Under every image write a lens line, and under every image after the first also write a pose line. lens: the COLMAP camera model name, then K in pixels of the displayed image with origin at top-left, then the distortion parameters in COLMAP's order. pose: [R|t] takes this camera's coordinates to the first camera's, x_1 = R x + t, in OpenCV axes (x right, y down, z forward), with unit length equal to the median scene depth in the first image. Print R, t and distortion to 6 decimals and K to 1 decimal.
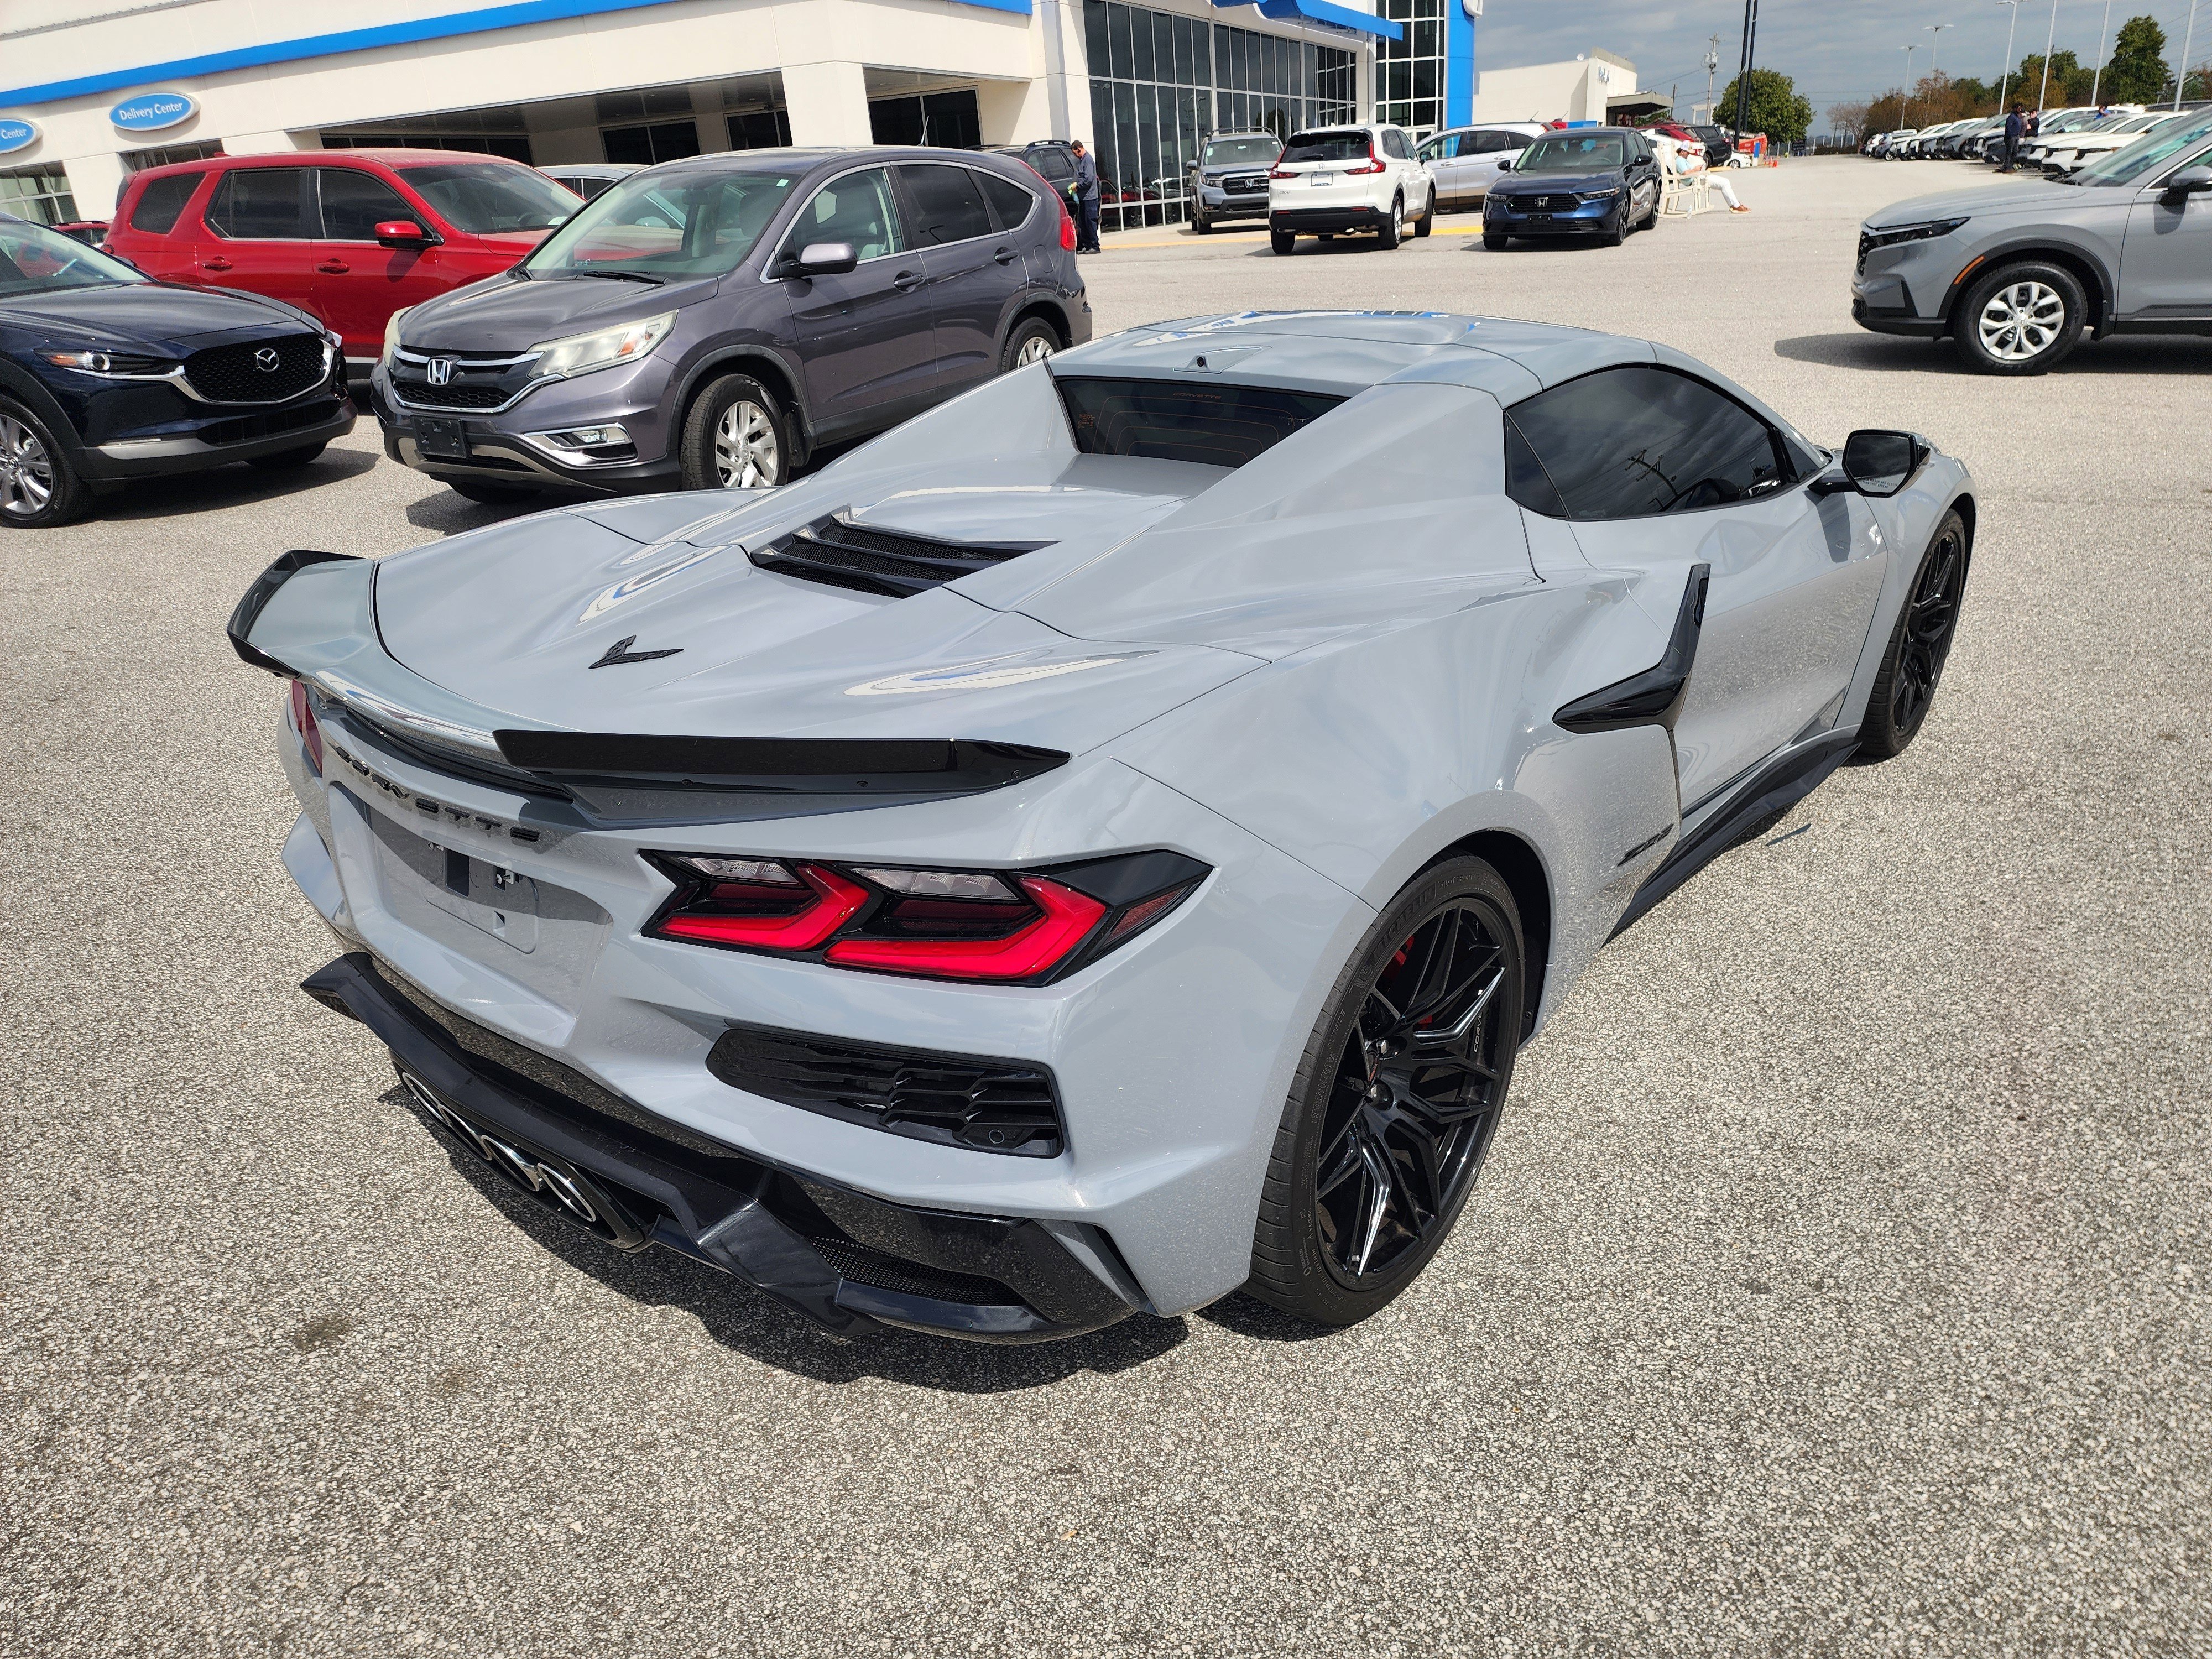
lens RADIAL K [[1482.8, 0, 1133.2], [0, 1482.8, 816.8], [0, 0, 1]] dist [0.075320, -0.067585]
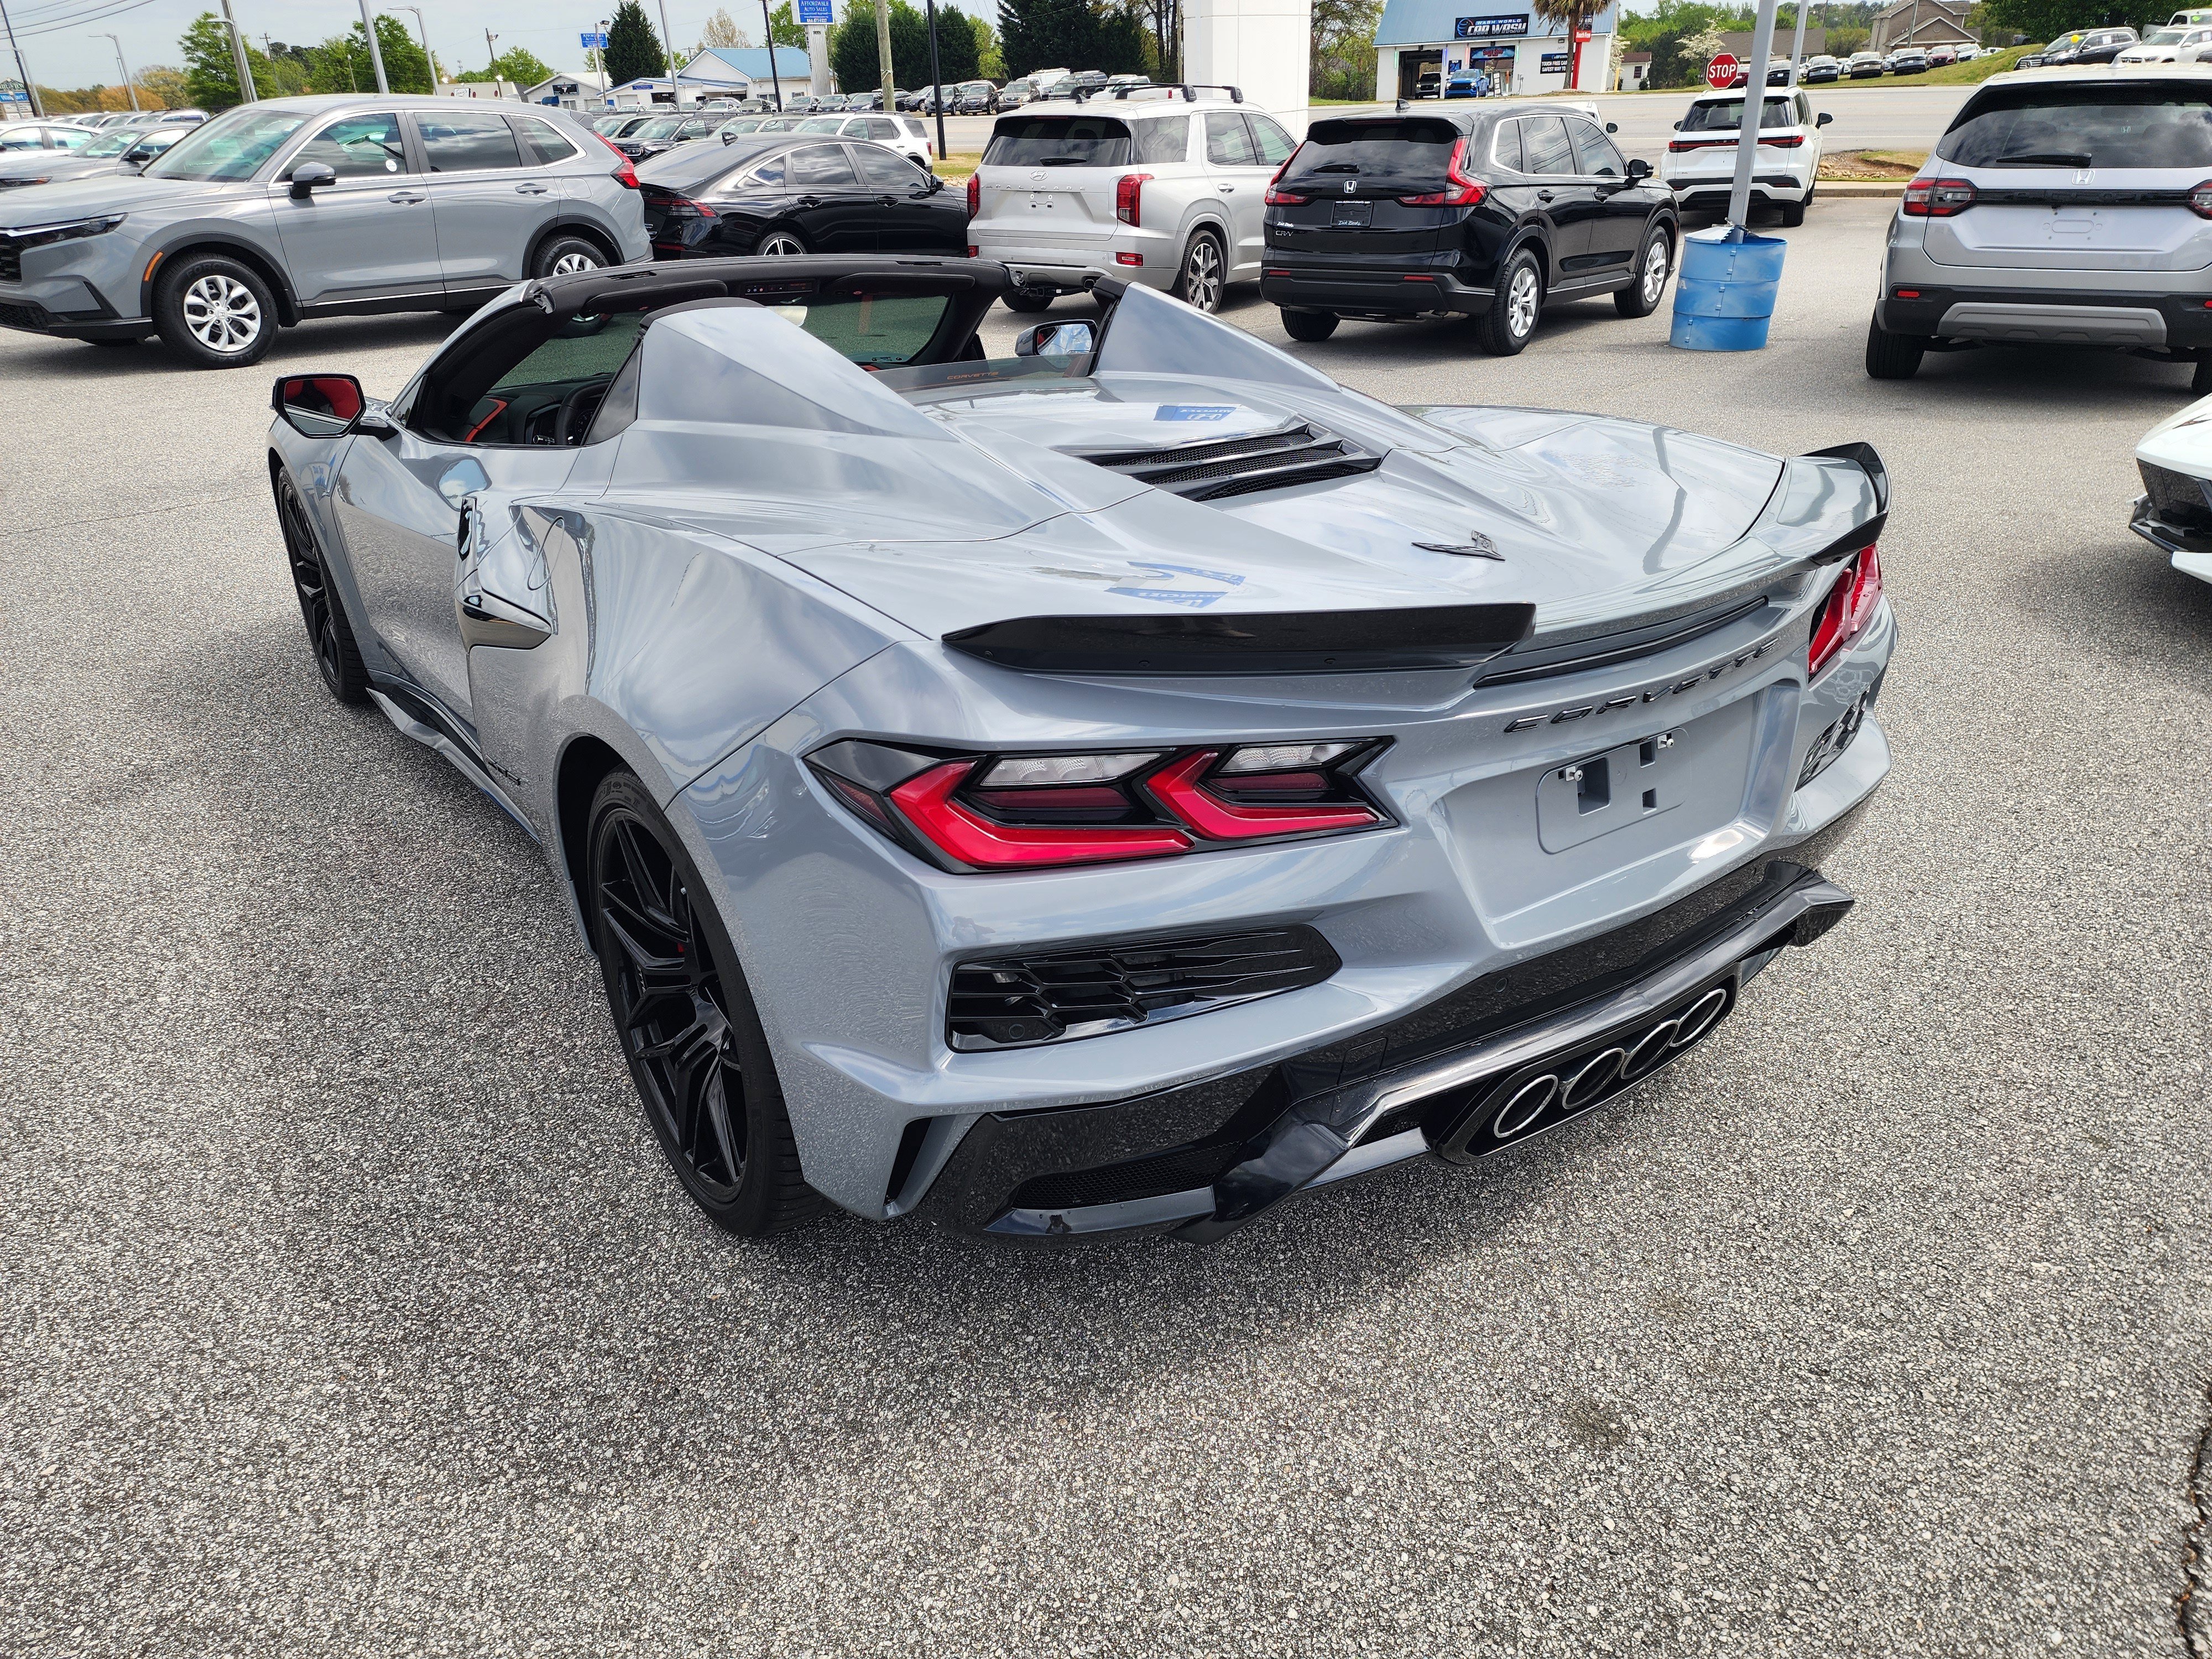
lens RADIAL K [[1482.8, 0, 1089.9], [0, 1482.8, 788.4], [0, 0, 1]] dist [0.075320, -0.067585]
pose [[0.266779, -0.354343, 0.896253, -1.070457], [0.382119, 0.892627, 0.239168, -0.238677], [-0.884768, 0.278671, 0.373535, 0.731933]]
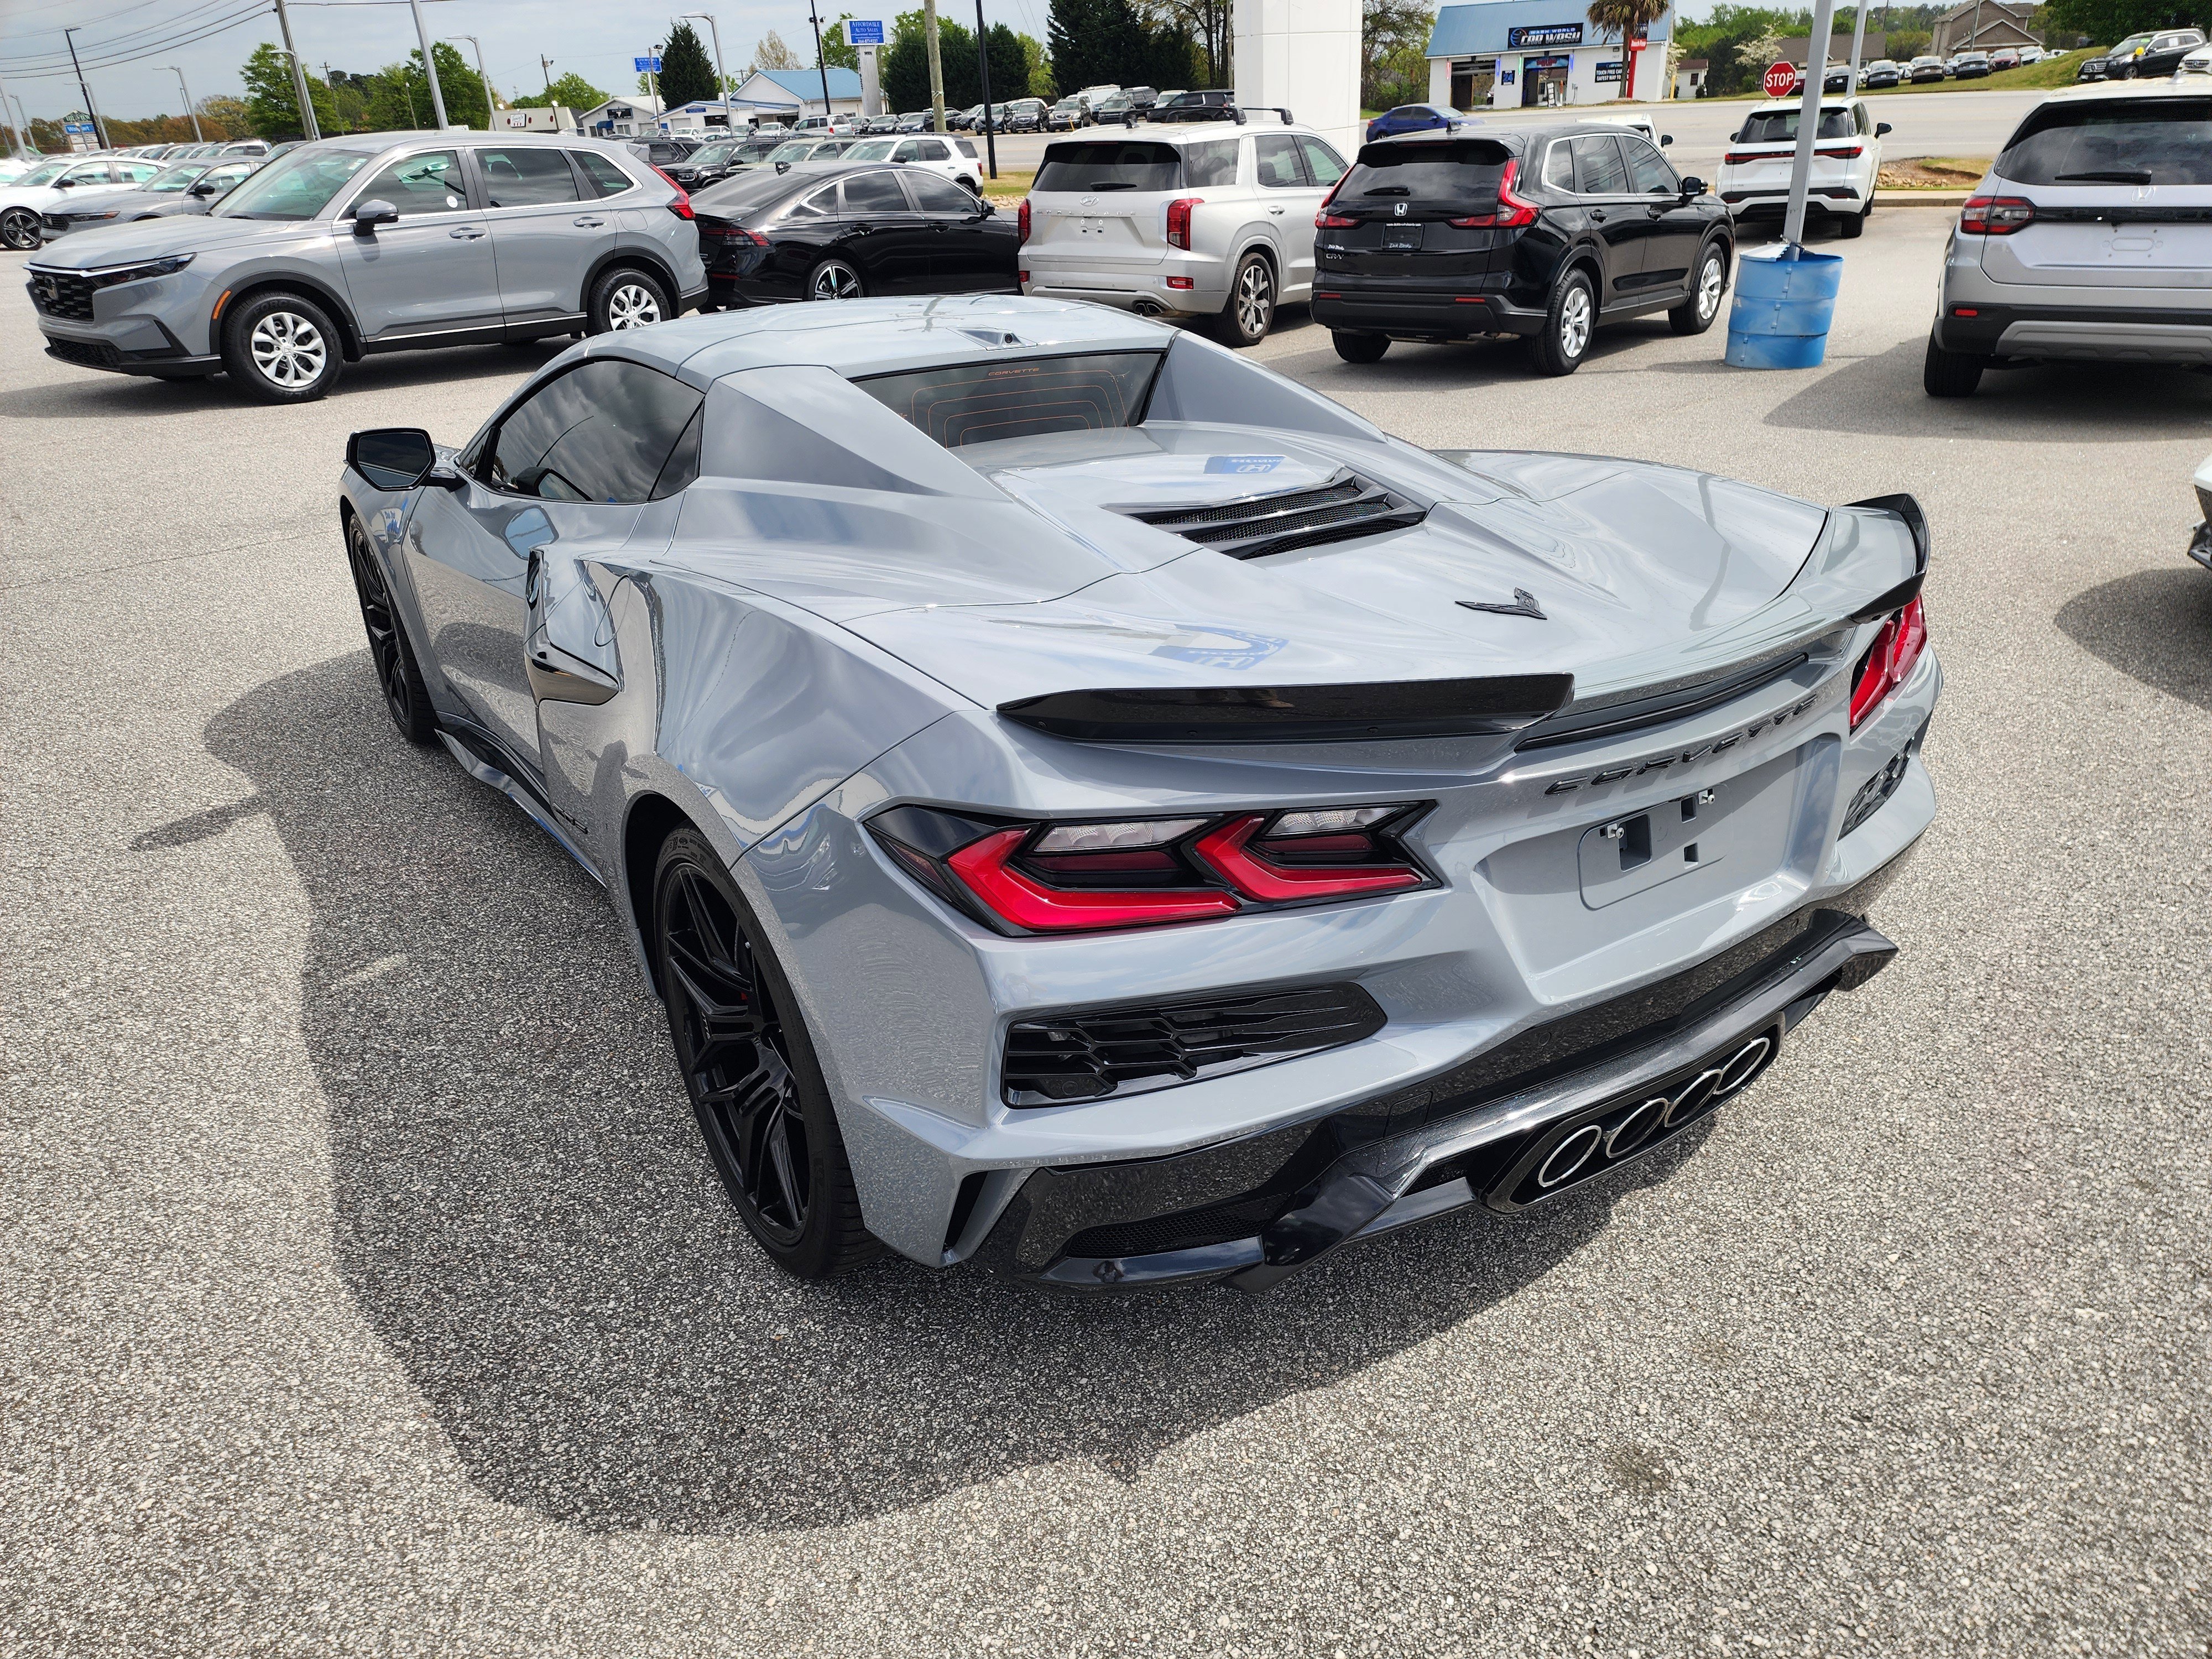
lens RADIAL K [[1482.8, 0, 1108.2], [0, 1482.8, 808.9], [0, 0, 1]] dist [0.075320, -0.067585]
pose [[0.286074, -0.357987, 0.888823, -1.080276], [0.391274, 0.890374, 0.232678, -0.261687], [-0.874681, 0.281210, 0.394784, 0.717314]]
